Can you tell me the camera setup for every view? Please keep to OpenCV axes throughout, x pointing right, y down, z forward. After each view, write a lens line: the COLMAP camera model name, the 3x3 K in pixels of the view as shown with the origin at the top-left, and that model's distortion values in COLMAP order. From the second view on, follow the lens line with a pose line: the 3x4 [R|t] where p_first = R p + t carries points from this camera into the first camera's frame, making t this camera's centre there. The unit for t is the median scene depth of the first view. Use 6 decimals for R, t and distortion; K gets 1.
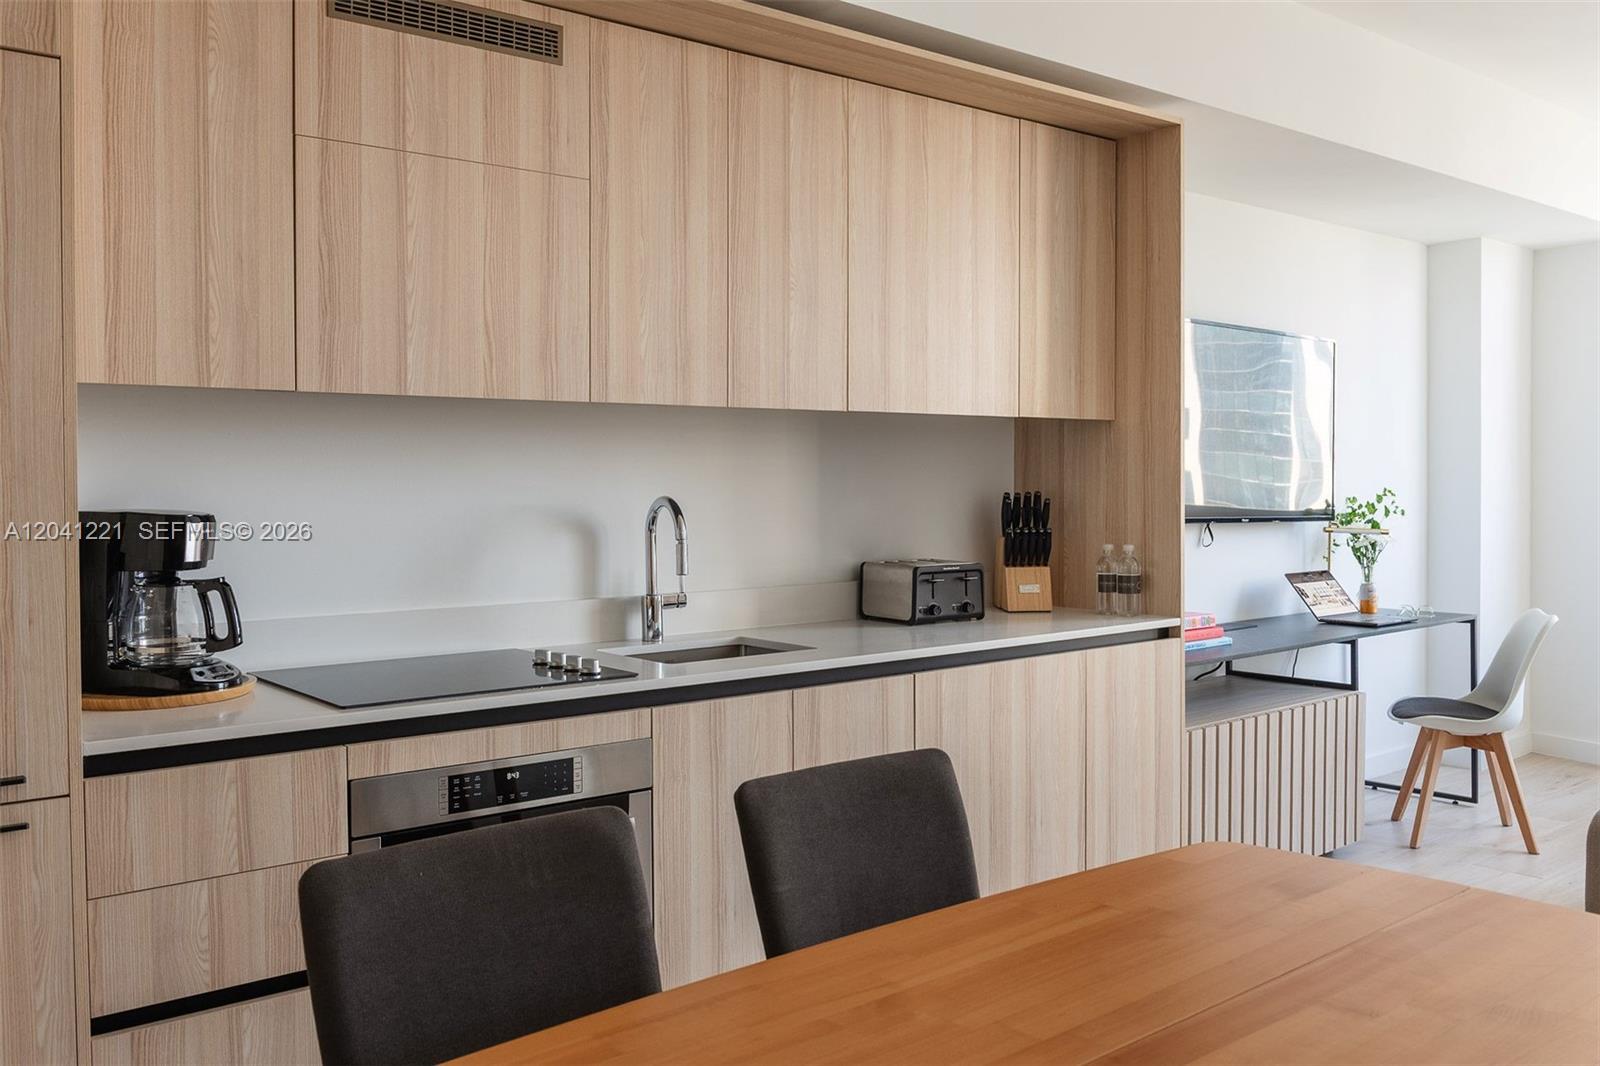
lens RADIAL K [[1362.5, 0, 800.1], [0, 1362.5, 534.1], [0, 0, 1]] dist [-0.002970, -0.000624]
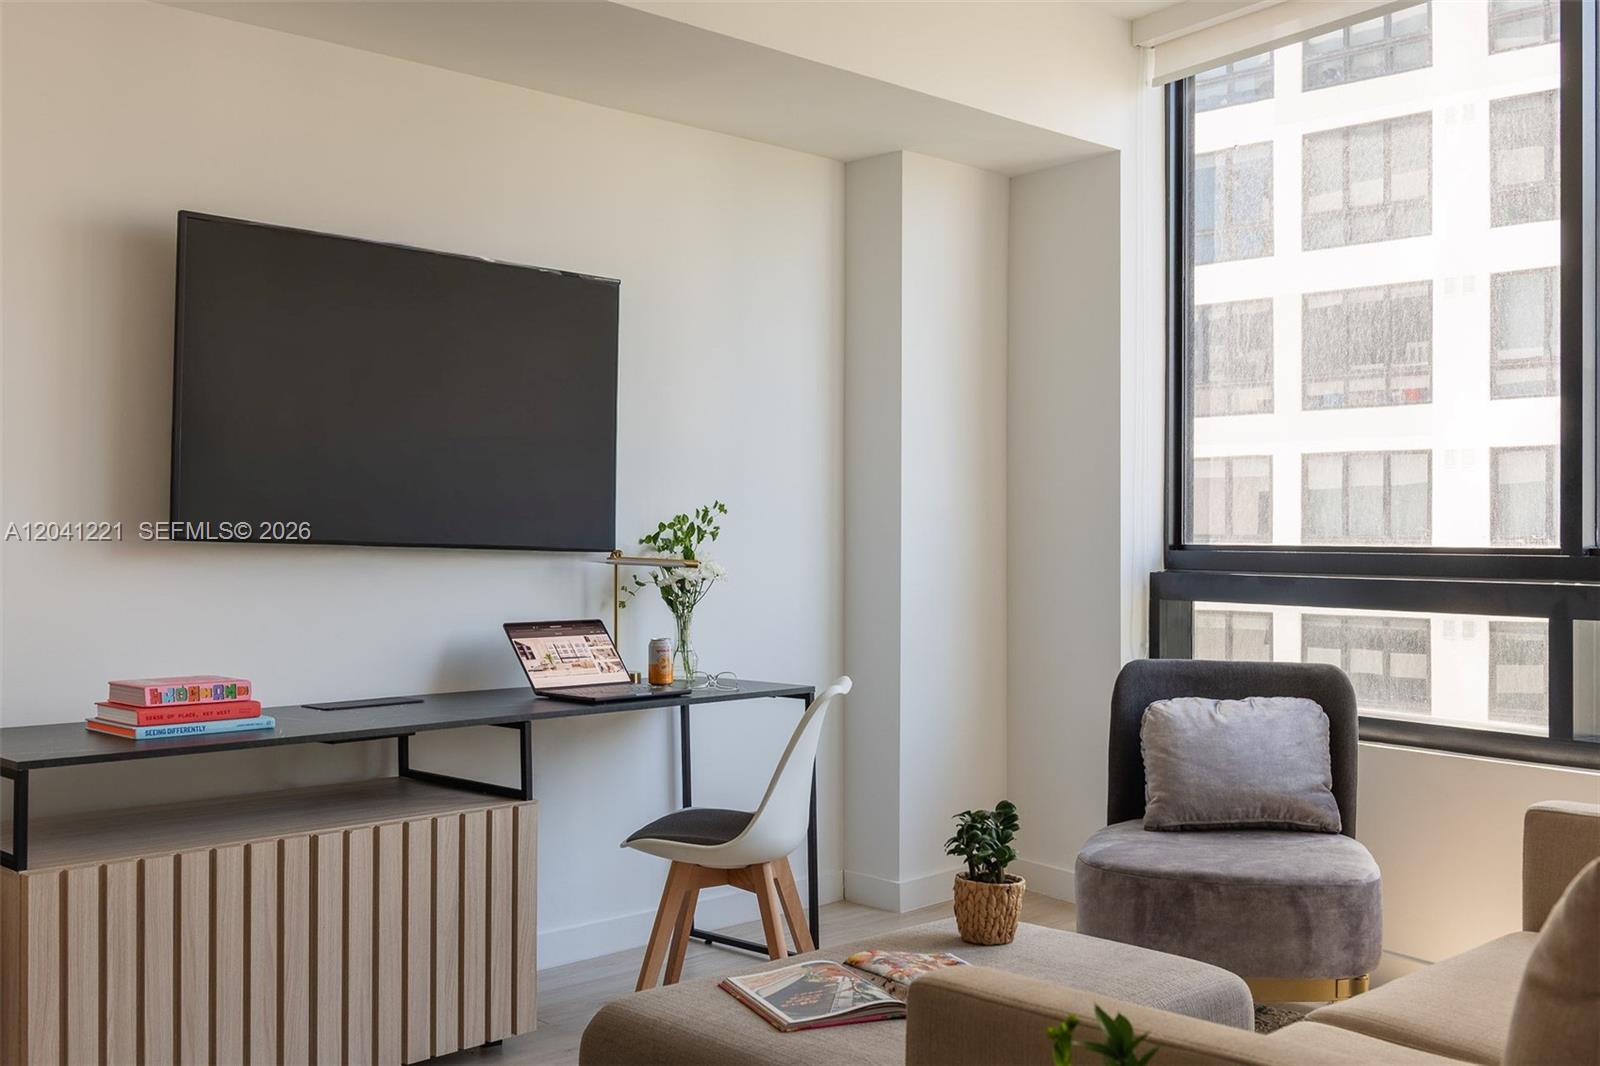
lens RADIAL K [[1683.5, 0, 799.8], [0, 1683.5, 531.3], [0, 0, 1]] dist [-0.056938, 0.000000]
pose [[0.997957, 0.012805, 0.062601, 0.427282], [-0.010209, 0.999081, -0.041618, 0.016143], [-0.063076, 0.040894, 0.997171, 0.158814]]
